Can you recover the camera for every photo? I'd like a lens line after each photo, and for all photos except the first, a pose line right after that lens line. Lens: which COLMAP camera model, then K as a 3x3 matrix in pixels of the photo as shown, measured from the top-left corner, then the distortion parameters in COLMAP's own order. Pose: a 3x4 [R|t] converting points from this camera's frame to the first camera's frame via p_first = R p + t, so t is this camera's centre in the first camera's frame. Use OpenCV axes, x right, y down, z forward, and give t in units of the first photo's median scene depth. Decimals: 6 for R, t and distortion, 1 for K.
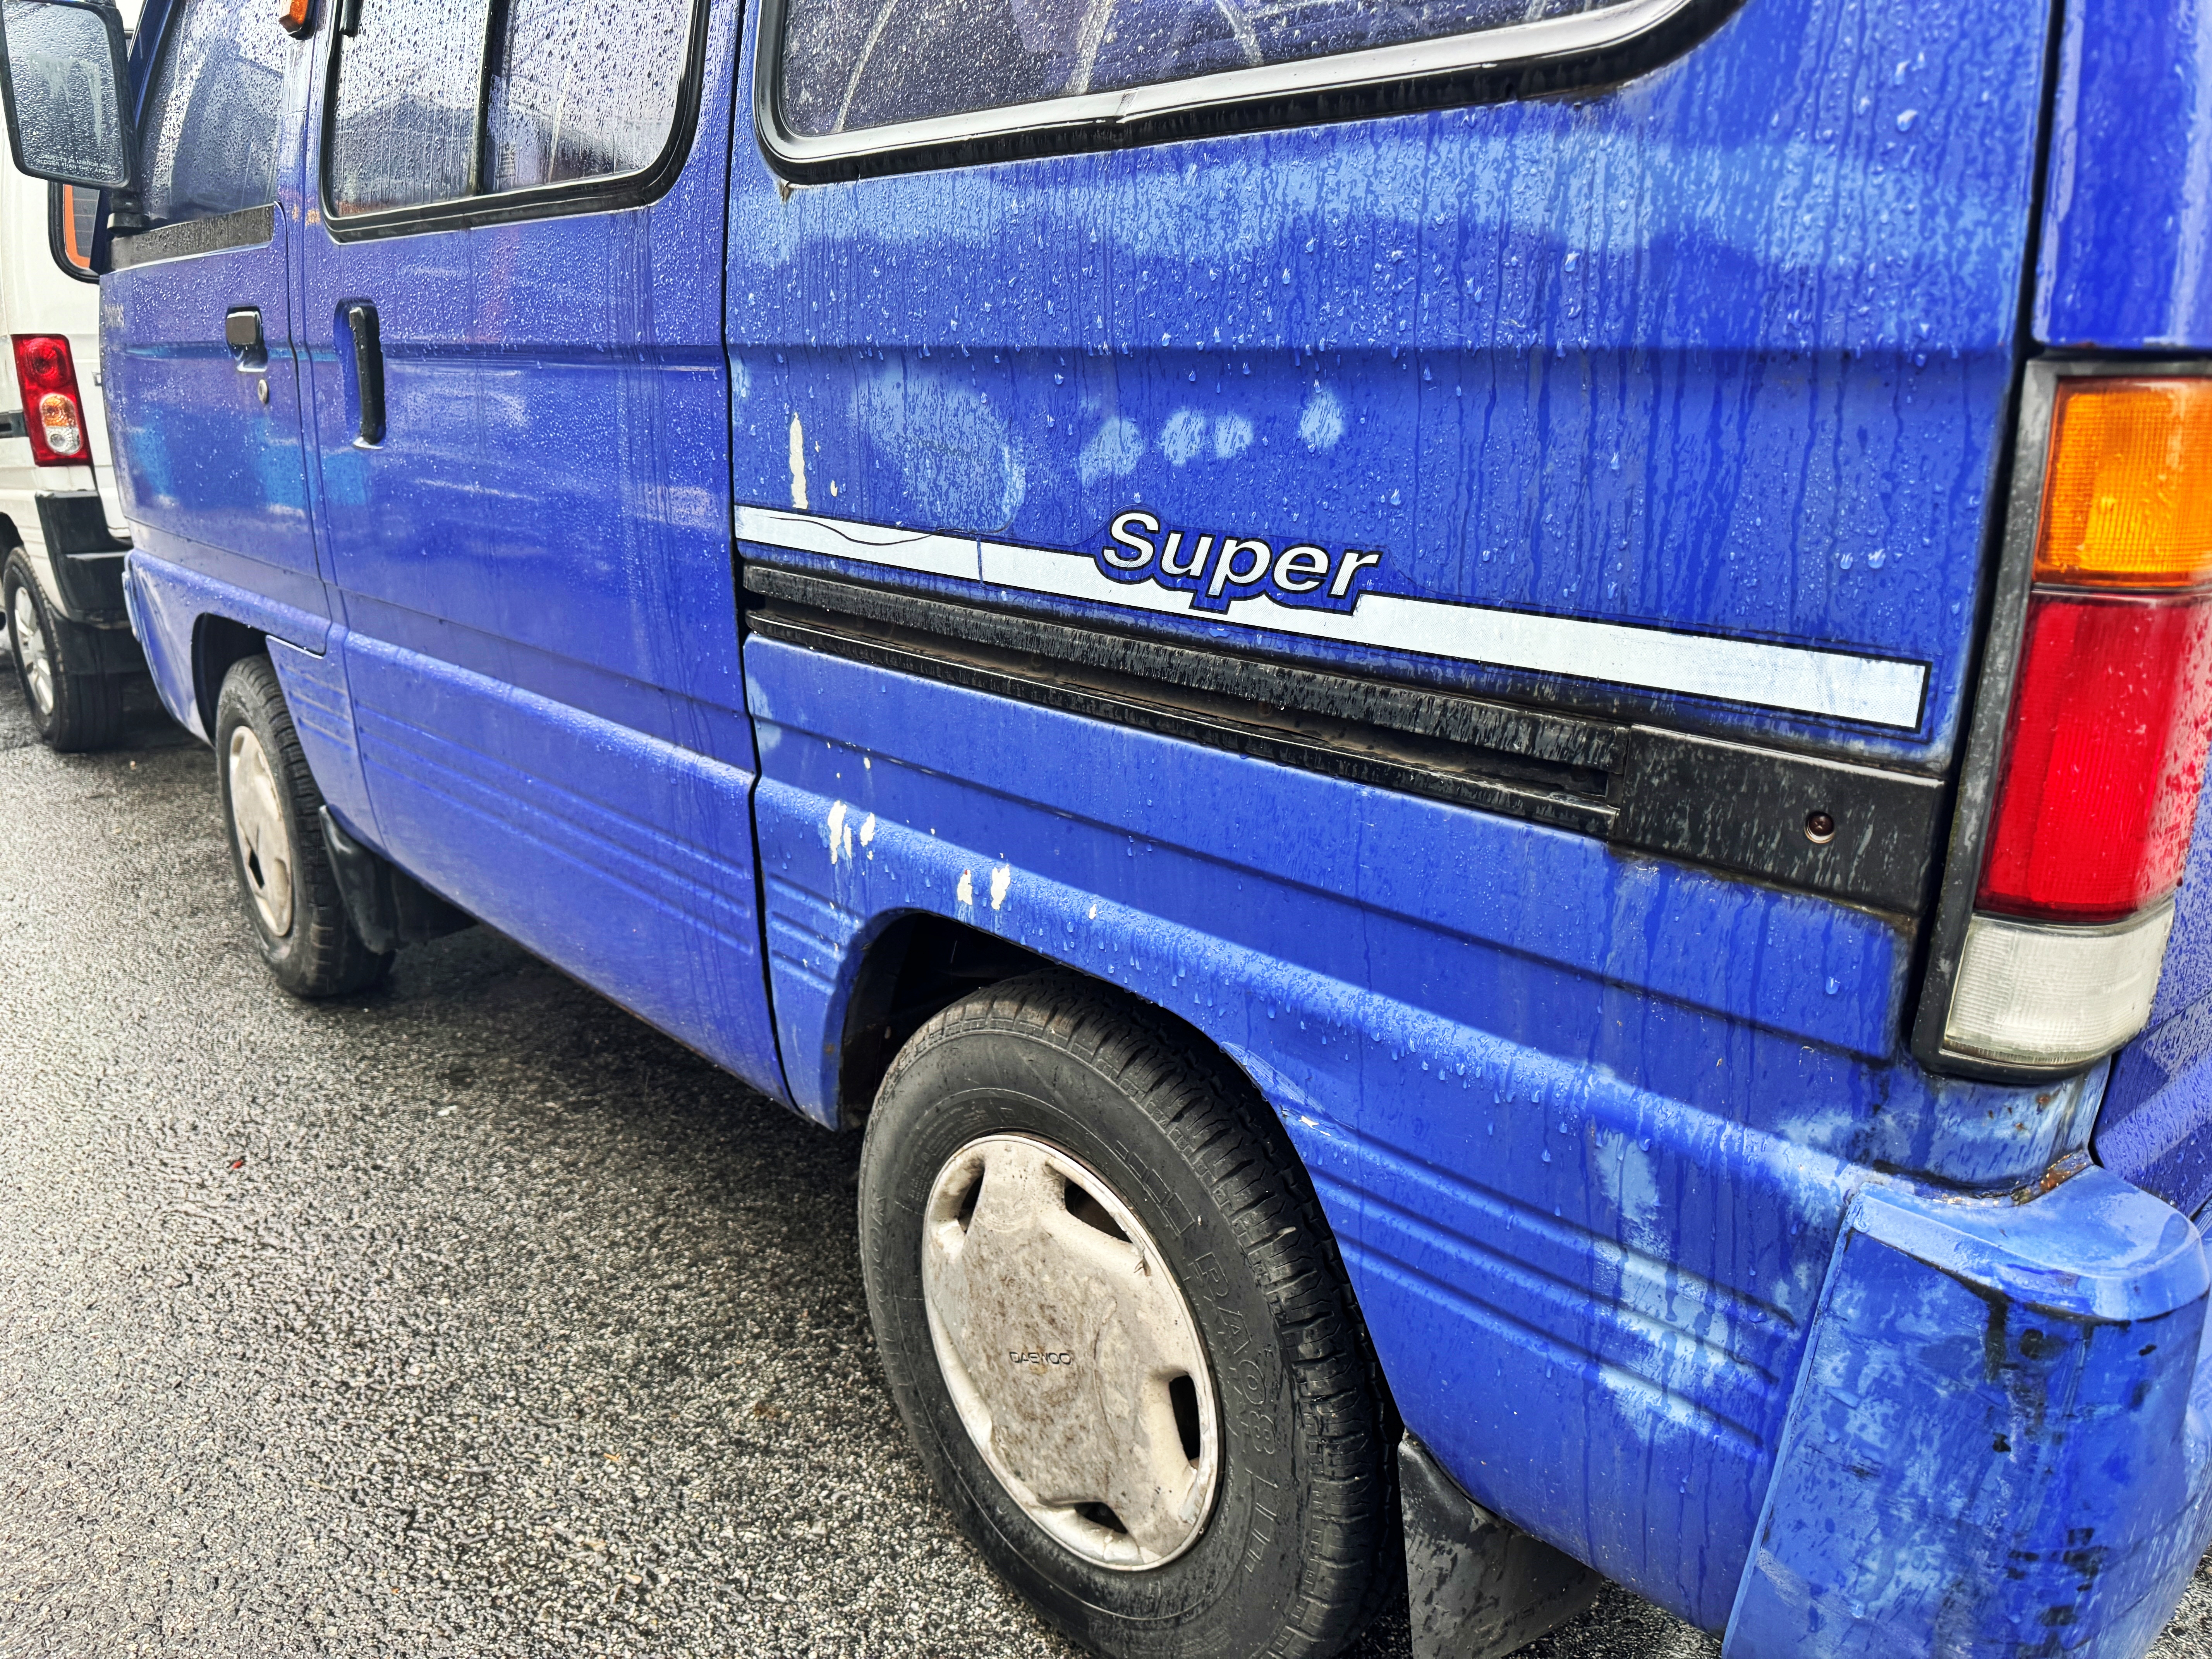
lens RADIAL K [[1547.7, 0, 1128.0], [0, 1547.7, 844.2], [0, 0, 1]] dist [0.070544, -0.039617]
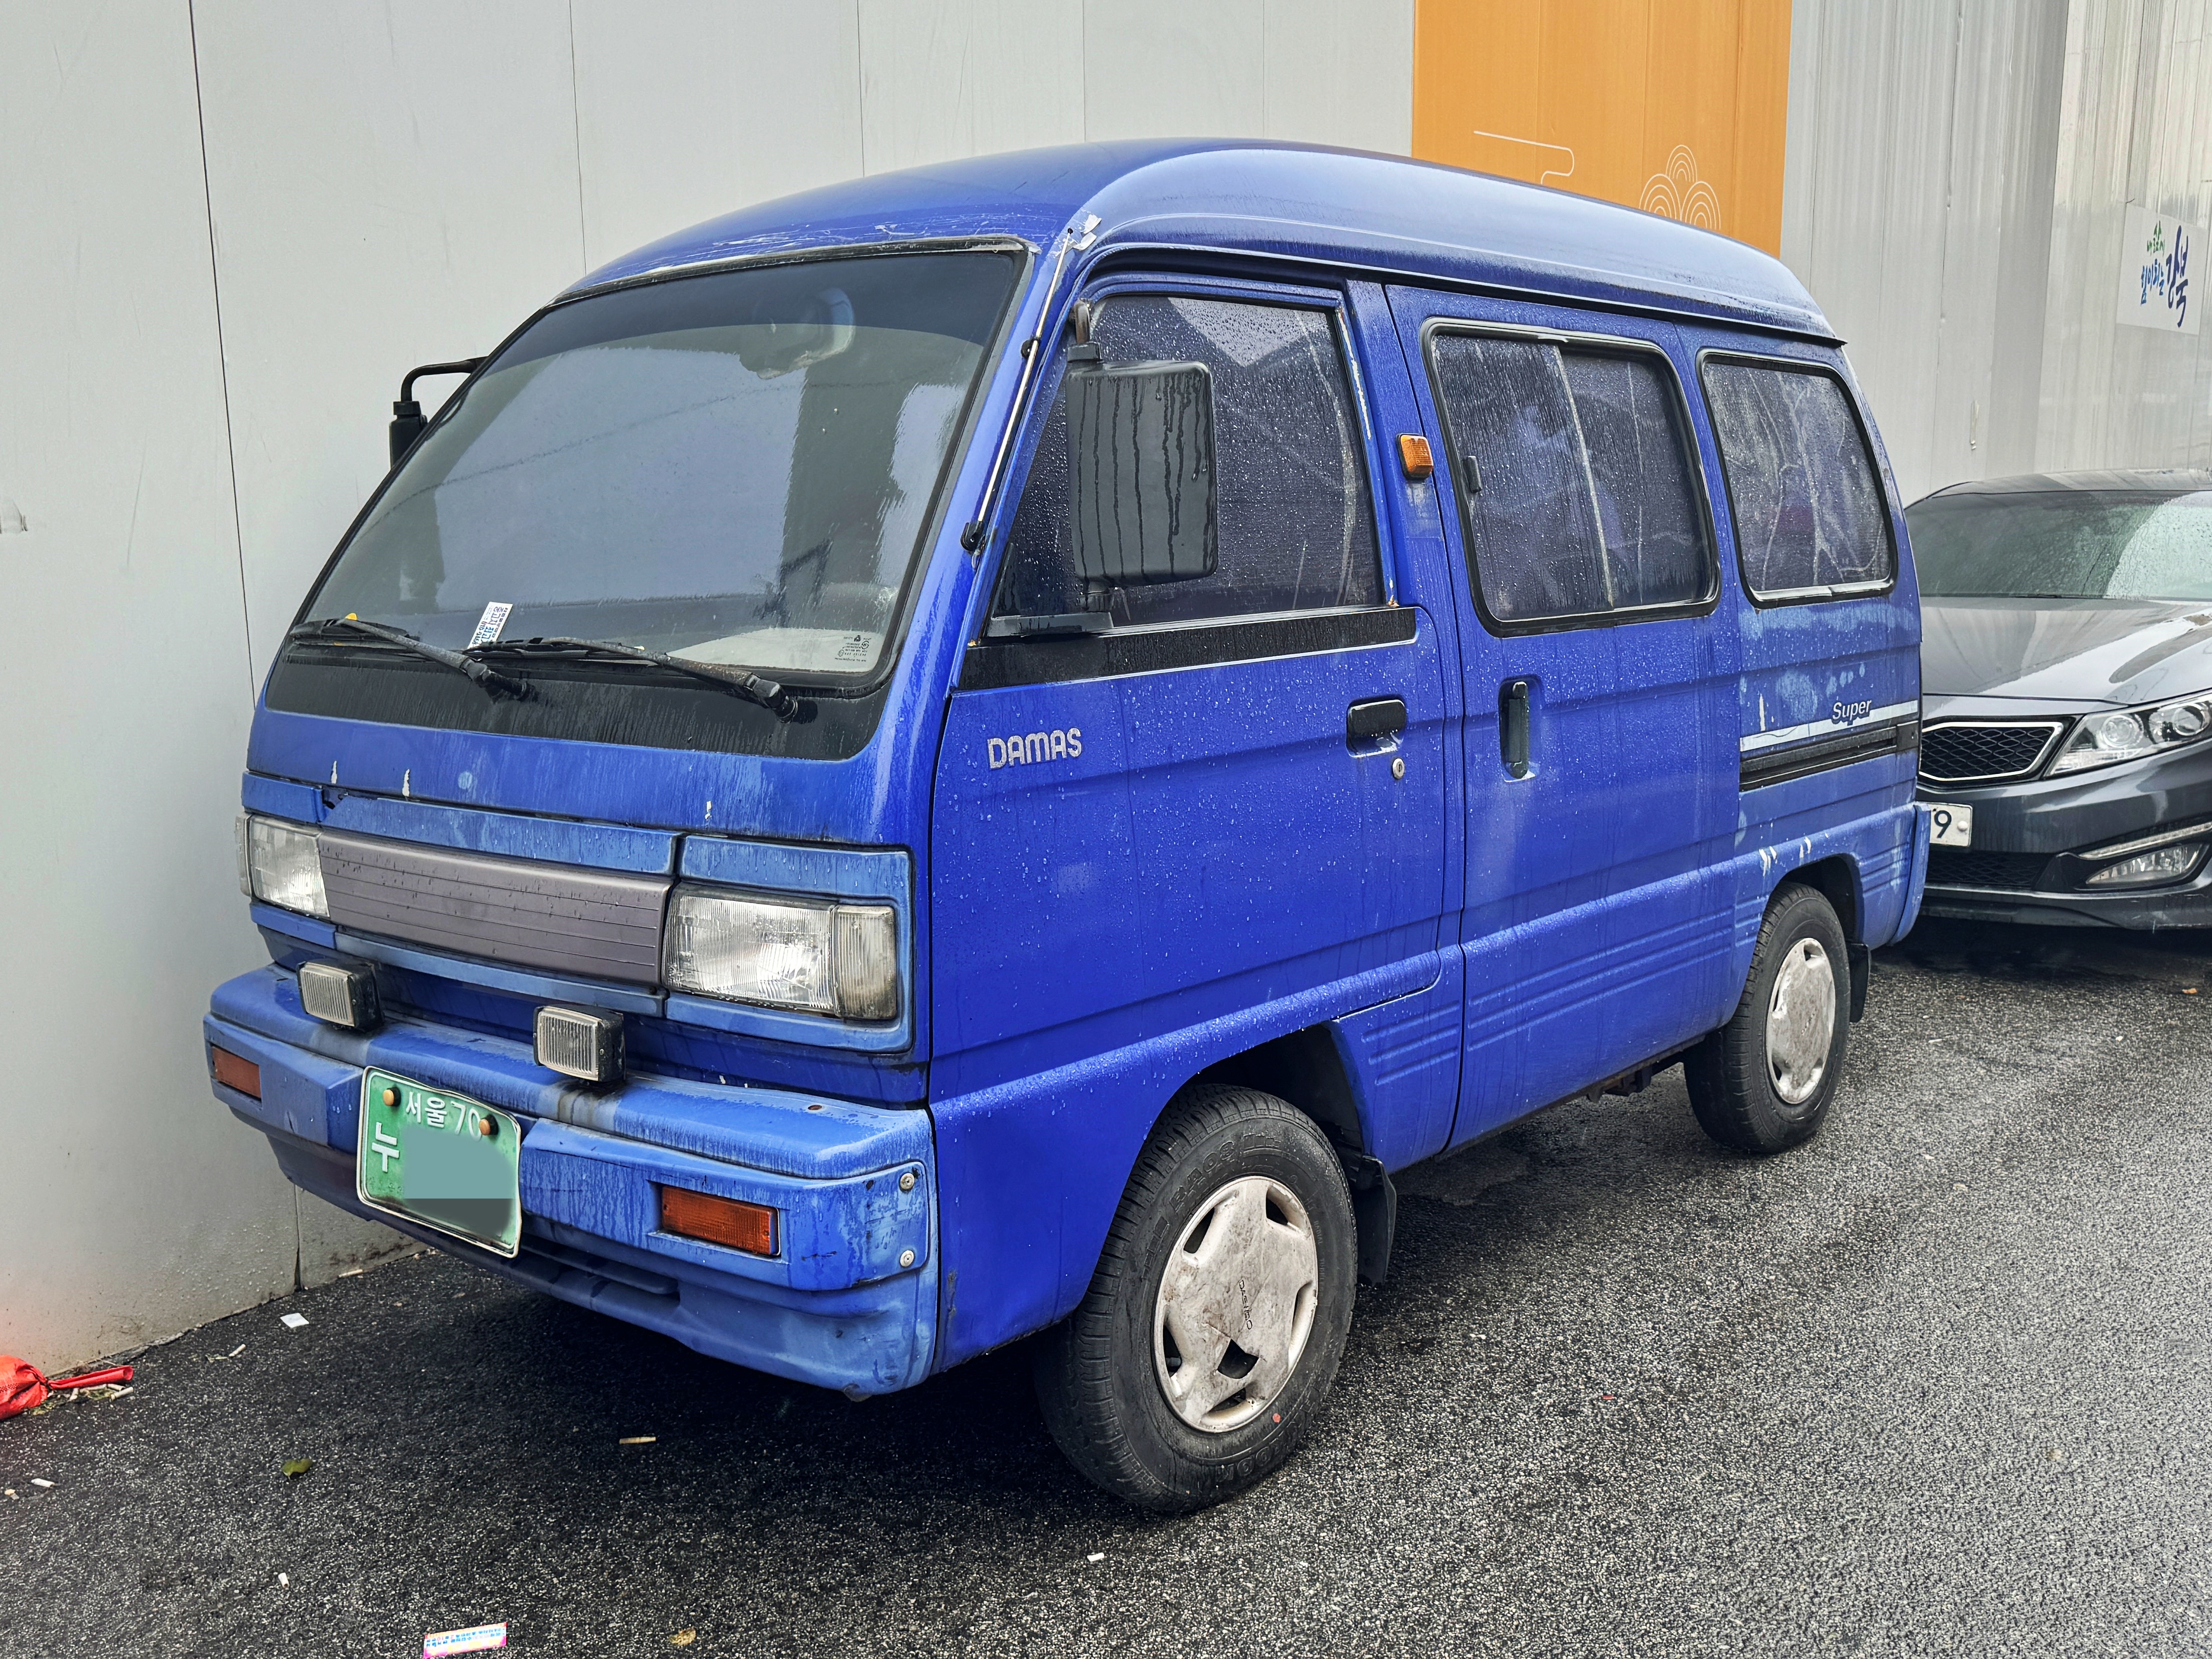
lens RADIAL K [[2130.1, 0, 1117.6], [0, 2130.1, 822.8], [0, 0, 1]] dist [0.085813, 0.000000]
pose [[-0.116561, -0.154665, 0.981067, -4.033697], [0.302733, 0.935261, 0.183411, -1.184066], [-0.945921, 0.318380, -0.062193, 2.604516]]
